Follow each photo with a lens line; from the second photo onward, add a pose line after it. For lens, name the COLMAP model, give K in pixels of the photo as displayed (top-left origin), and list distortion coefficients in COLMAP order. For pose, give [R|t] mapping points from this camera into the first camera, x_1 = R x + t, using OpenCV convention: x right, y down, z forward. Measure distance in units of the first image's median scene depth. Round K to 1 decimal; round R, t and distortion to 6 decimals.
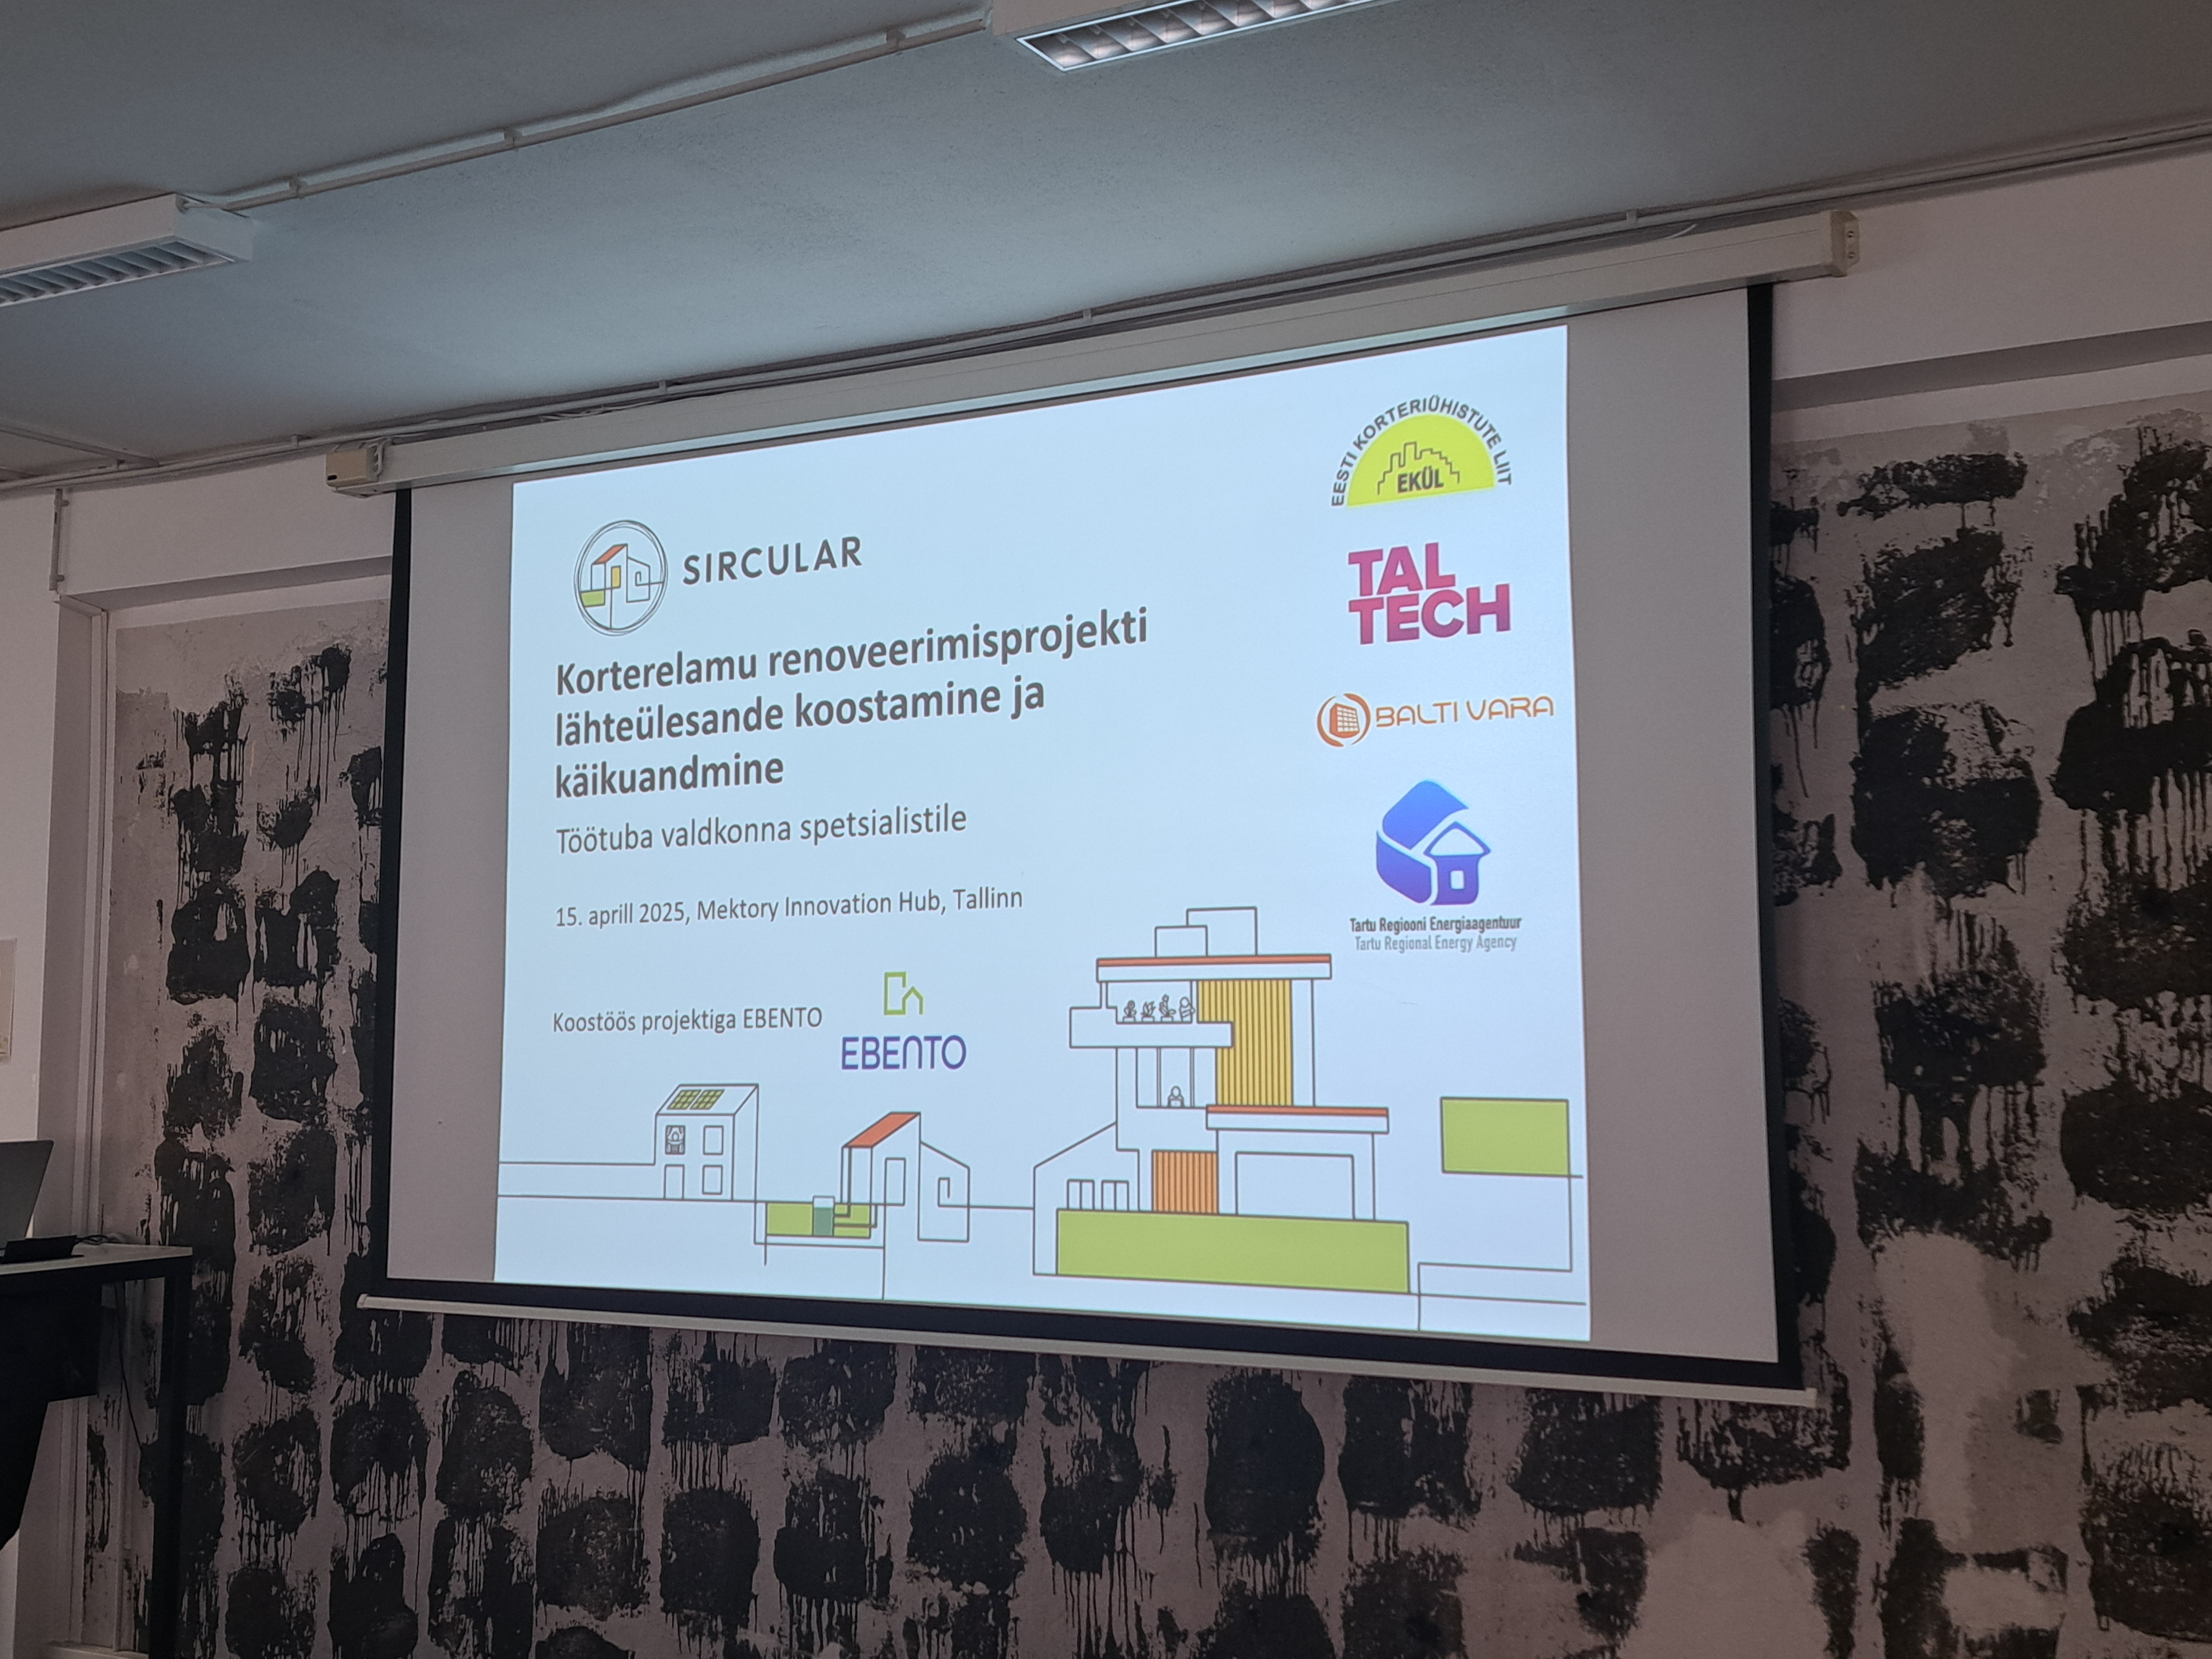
lens RADIAL K [[2617.9, 0, 1133.2], [0, 2617.9, 773.6], [0, 0, 1]] dist [0.096745, -0.099321]
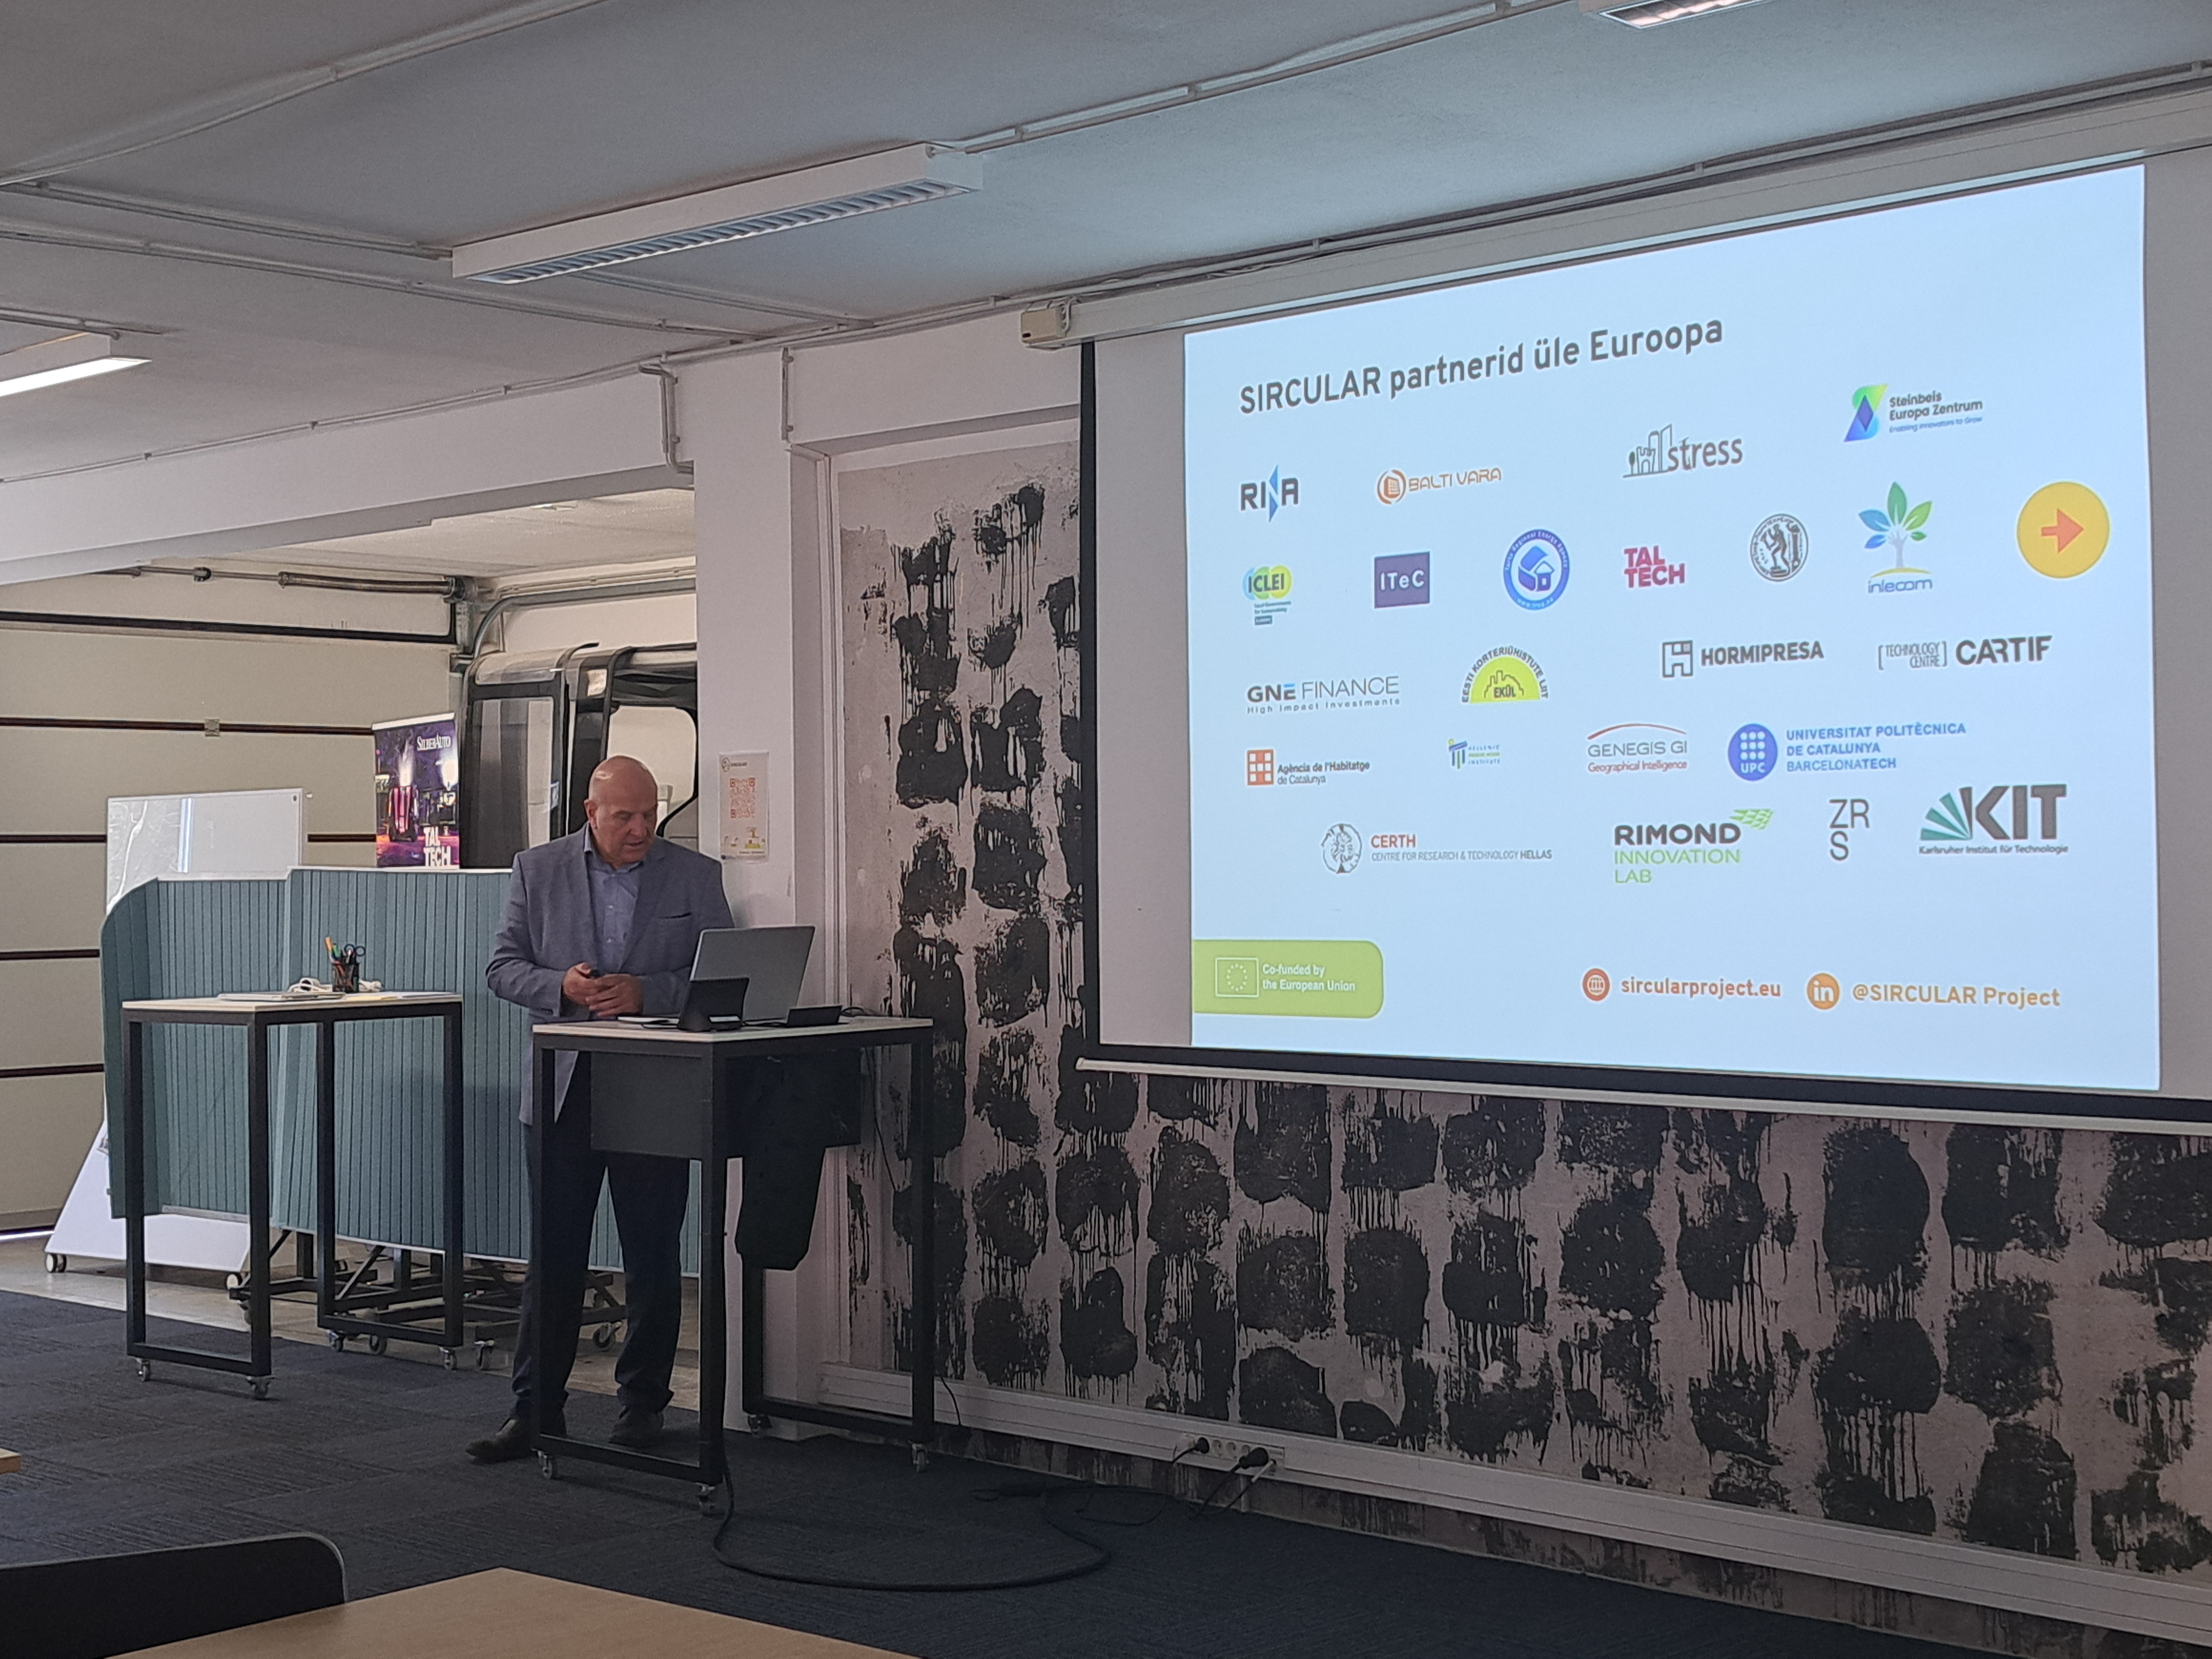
lens RADIAL K [[3167.2, 0, 1133.6], [0, 3167.2, 800.8], [0, 0, 1]] dist [0.351144, -1.769989]
pose [[0.972110, -0.011958, -0.234221, 0.054454], [0.031467, 0.996319, 0.079737, -0.022913], [0.232405, -0.084883, 0.968908, -0.315995]]
